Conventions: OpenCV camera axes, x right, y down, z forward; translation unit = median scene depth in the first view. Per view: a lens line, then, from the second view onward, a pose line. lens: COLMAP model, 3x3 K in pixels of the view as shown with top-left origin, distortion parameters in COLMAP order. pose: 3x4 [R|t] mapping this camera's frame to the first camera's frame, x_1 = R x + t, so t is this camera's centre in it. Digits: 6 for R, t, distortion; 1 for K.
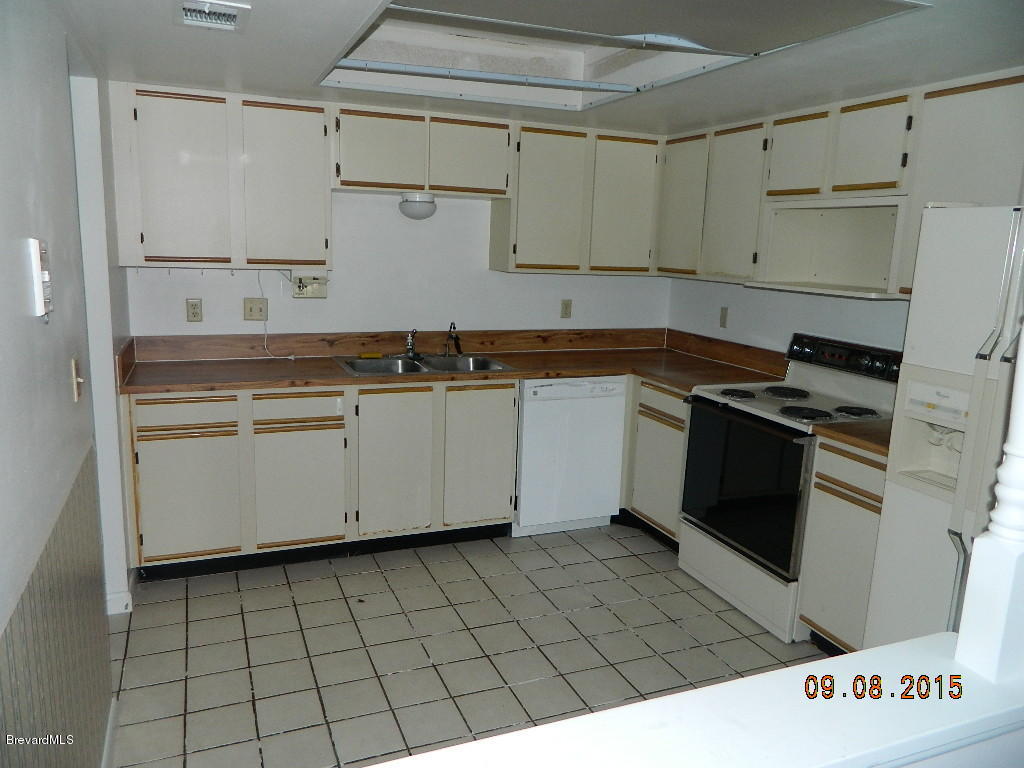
lens RADIAL K [[754.5, 0, 512.0], [0, 754.5, 384.0], [0, 0, 1]] dist [-0.003613, -0.002982]
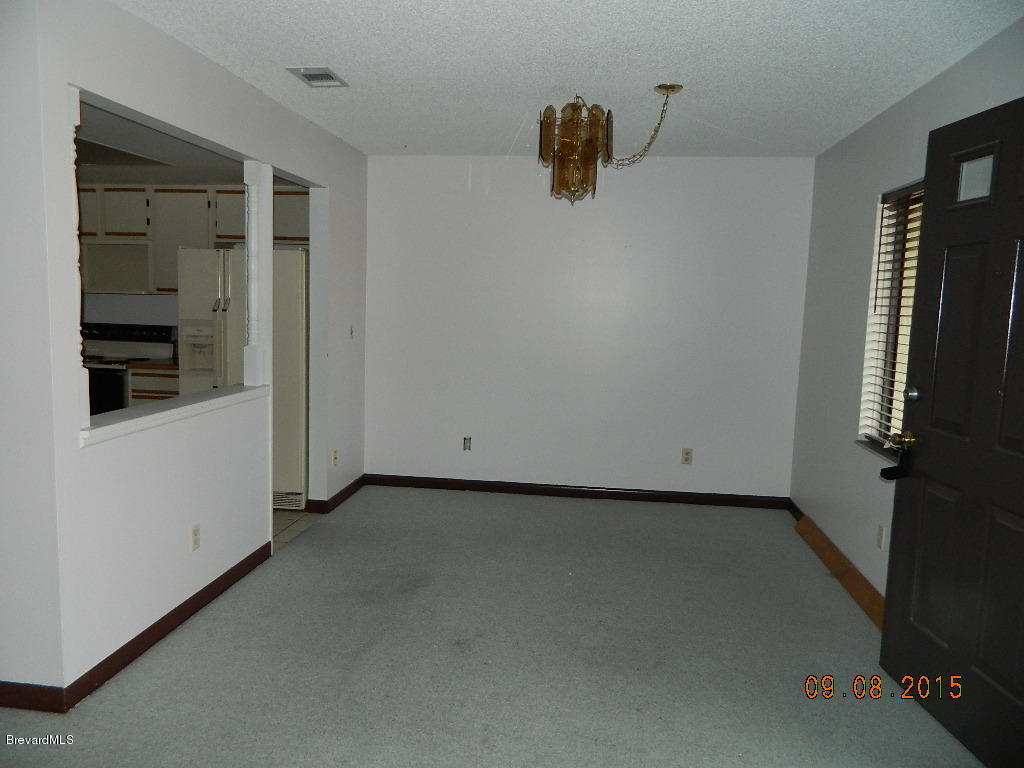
lens RADIAL K [[754.5, 0, 512.0], [0, 754.5, 384.0], [0, 0, 1]] dist [-0.003613, -0.002982]
pose [[0.510466, -0.119402, 0.851568, -0.624830], [0.148879, 0.987629, 0.049236, 0.139213], [-0.846912, 0.101647, 0.521927, -0.673507]]
